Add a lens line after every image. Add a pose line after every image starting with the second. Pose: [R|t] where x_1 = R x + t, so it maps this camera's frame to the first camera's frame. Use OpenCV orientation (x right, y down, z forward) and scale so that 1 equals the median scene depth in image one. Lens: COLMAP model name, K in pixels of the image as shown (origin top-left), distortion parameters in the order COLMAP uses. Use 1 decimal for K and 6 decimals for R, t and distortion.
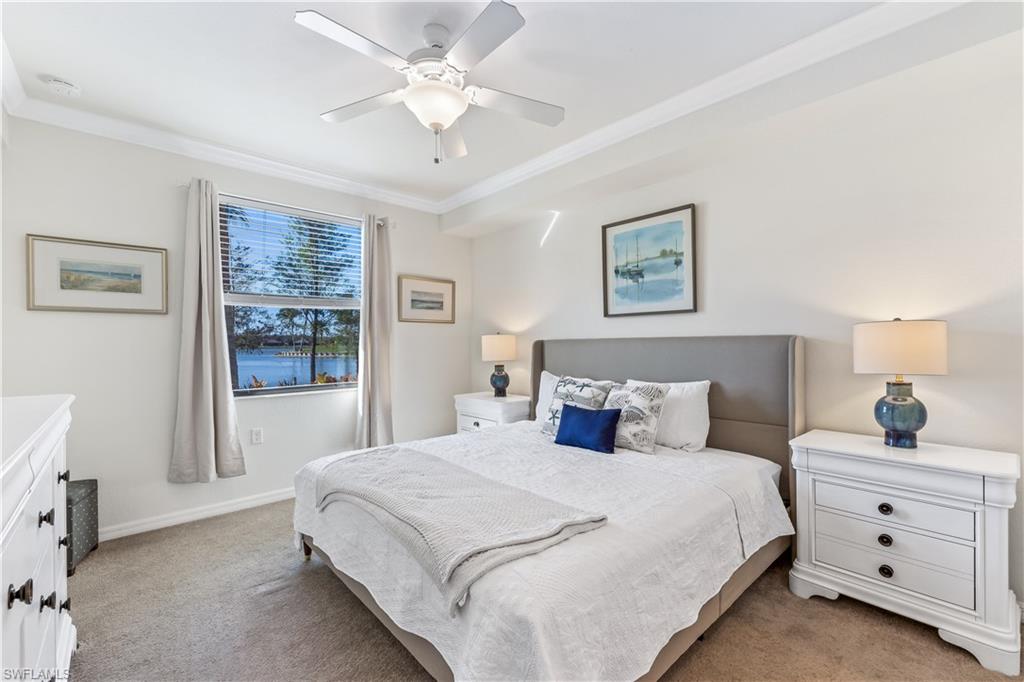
lens RADIAL K [[432.0, 0, 511.2], [0, 432.0, 345.5], [0, 0, 1]] dist [-0.000396, 0.000073]
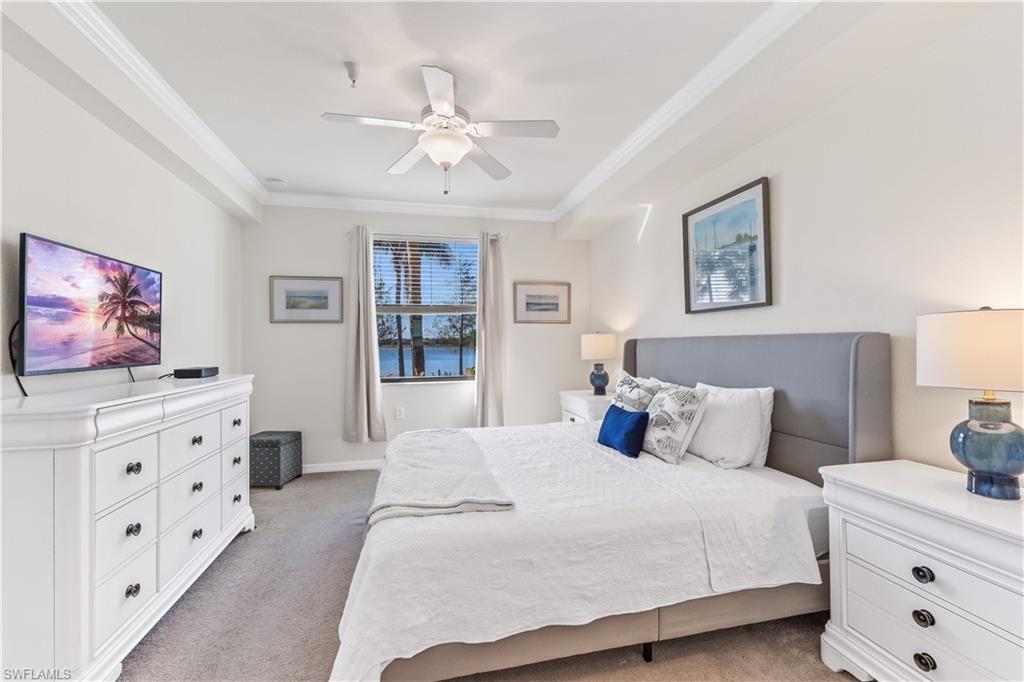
lens RADIAL K [[430.2, 0, 510.2], [0, 430.2, 342.5], [0, 0, 1]] dist [0.001408, 0.000175]
pose [[0.873054, -0.001301, -0.487621, 0.405474], [0.000367, 0.999998, -0.002012, -0.003984], [0.487623, 0.001578, 0.873053, 0.025916]]
